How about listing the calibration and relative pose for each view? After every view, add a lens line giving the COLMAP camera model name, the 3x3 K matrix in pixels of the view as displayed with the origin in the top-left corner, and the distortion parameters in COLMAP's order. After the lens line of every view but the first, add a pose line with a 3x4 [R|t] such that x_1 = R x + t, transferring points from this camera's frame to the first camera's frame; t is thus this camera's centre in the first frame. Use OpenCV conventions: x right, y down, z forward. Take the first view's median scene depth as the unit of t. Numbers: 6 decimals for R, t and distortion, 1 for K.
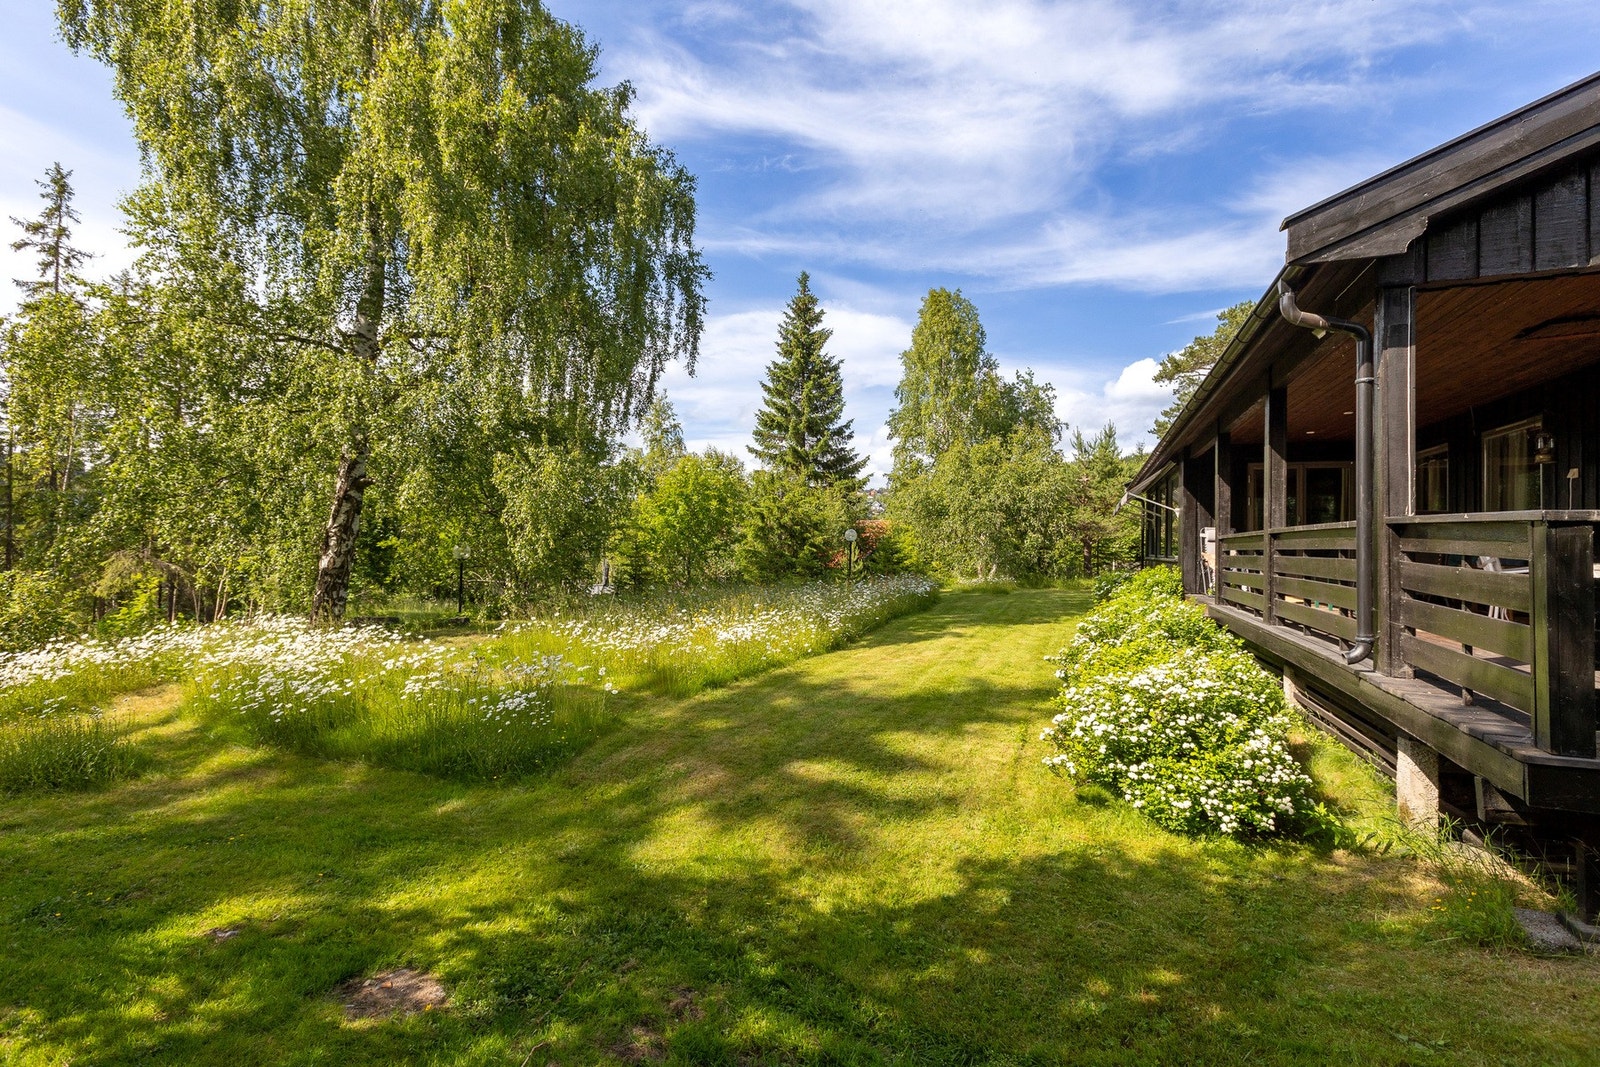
lens RADIAL K [[704.0, 0, 800.0], [0, 704.0, 533.5], [0, 0, 1]] dist [0.000303, 0.000059]
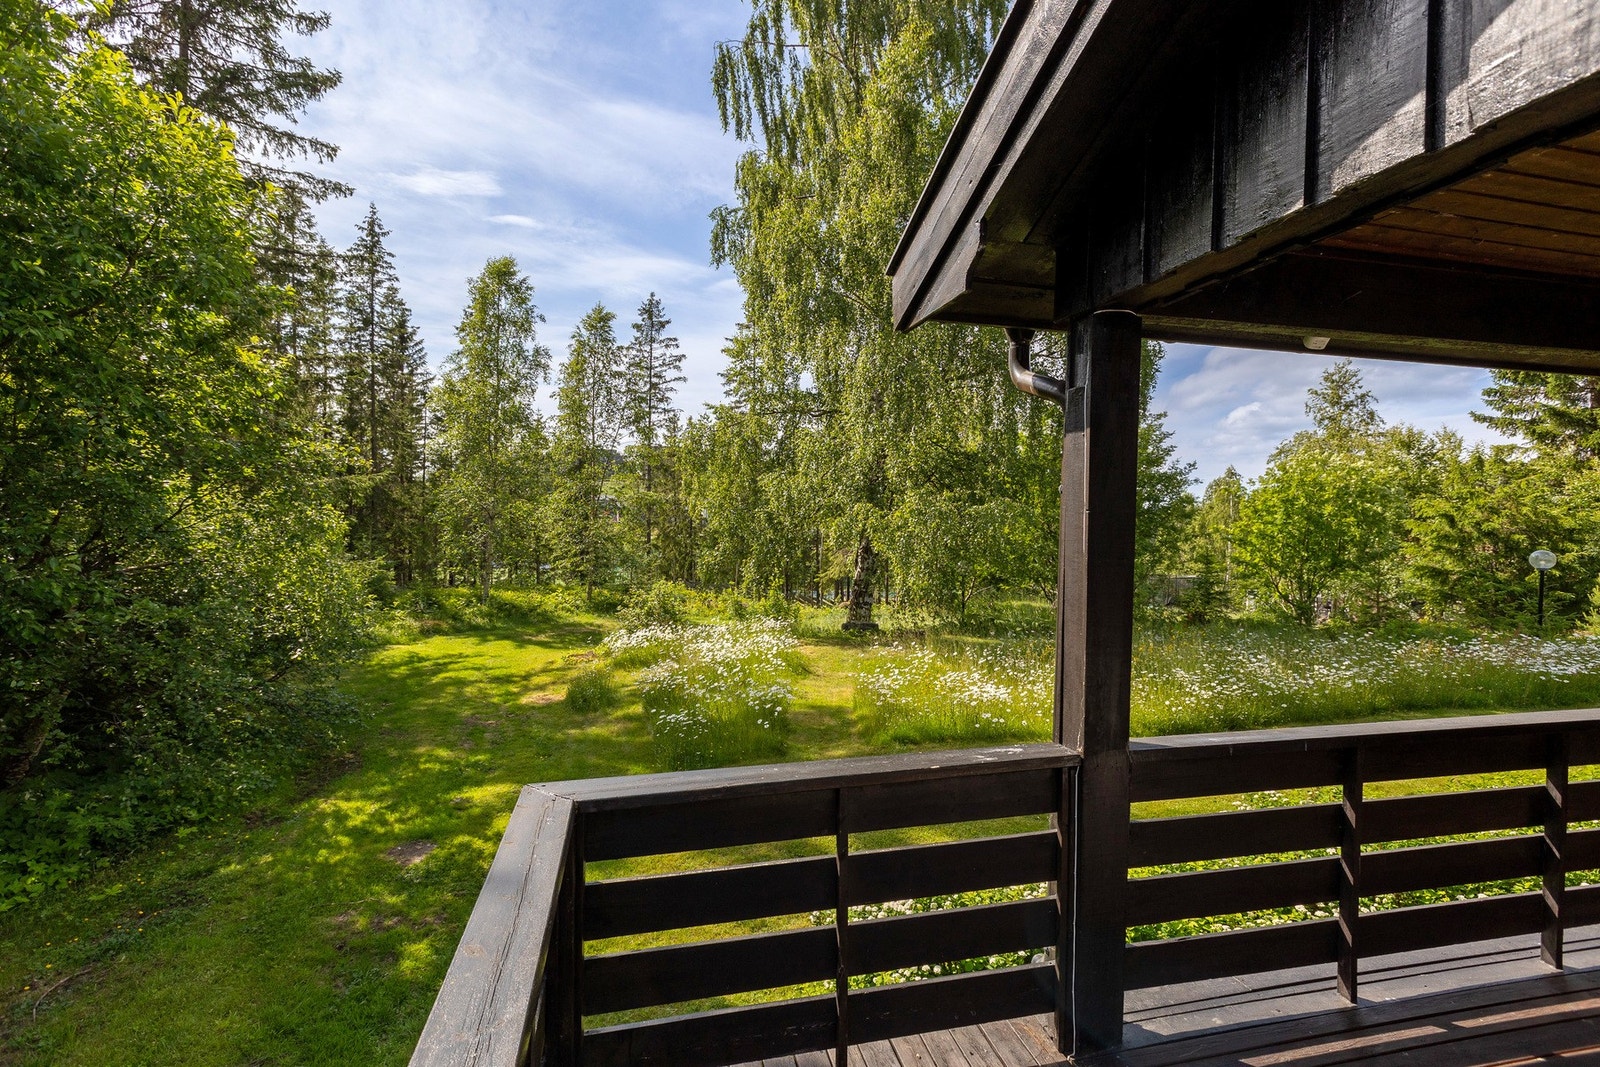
lens RADIAL K [[704.0, 0, 800.0], [0, 704.0, 533.5], [0, 0, 1]] dist [0.000303, 0.000059]
pose [[0.581220, 0.007014, -0.813716, 0.141414], [0.006111, 0.999897, 0.012984, -0.023292], [0.813724, -0.012519, 0.581117, 0.061010]]
